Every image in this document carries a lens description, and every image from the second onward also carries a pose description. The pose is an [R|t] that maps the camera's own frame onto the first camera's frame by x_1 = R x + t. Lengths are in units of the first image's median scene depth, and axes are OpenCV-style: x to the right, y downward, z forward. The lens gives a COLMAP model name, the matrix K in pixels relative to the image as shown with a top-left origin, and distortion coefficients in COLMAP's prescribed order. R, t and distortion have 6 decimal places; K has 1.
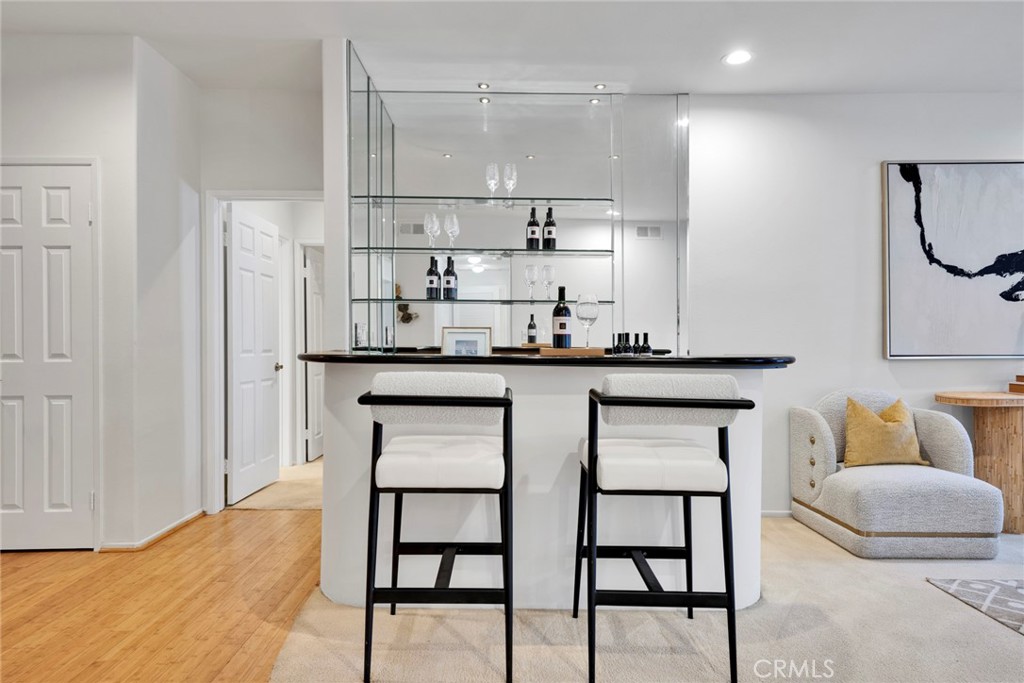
lens RADIAL K [[611.4, 0, 510.3], [0, 611.4, 349.1], [0, 0, 1]] dist [0.004839, -0.001531]
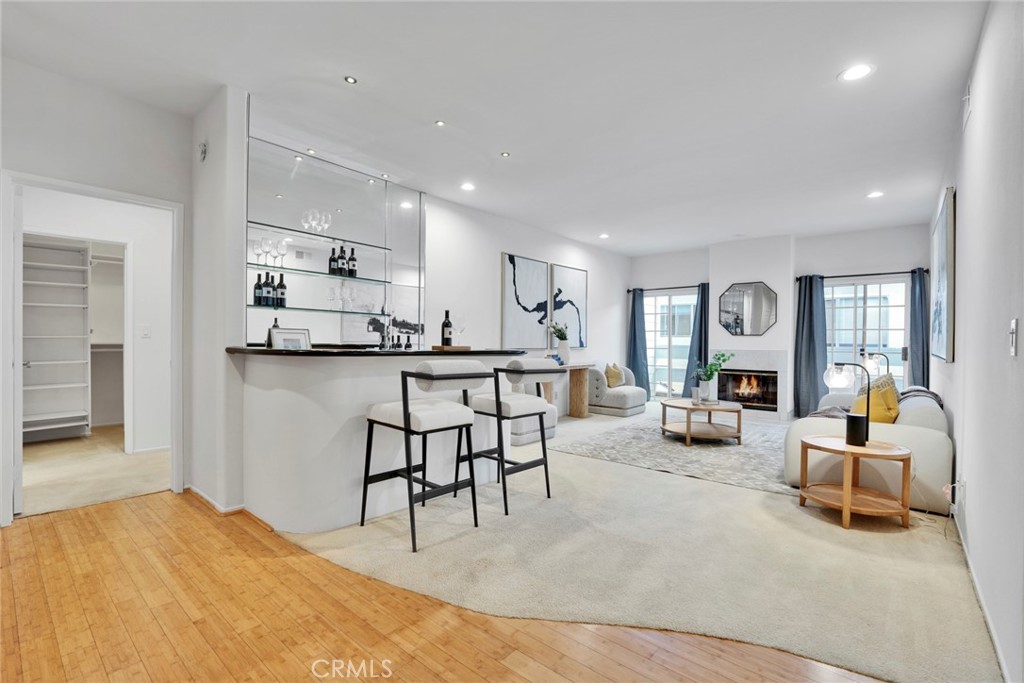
lens RADIAL K [[459.8, 0, 511.5], [0, 459.8, 340.3], [0, 0, 1]] dist [-0.022930, -0.000223]
pose [[0.650515, 0.011787, 0.759402, -0.517961], [-0.008074, 0.999930, -0.008604, -0.005733], [-0.759450, -0.000534, 0.650565, 0.004357]]
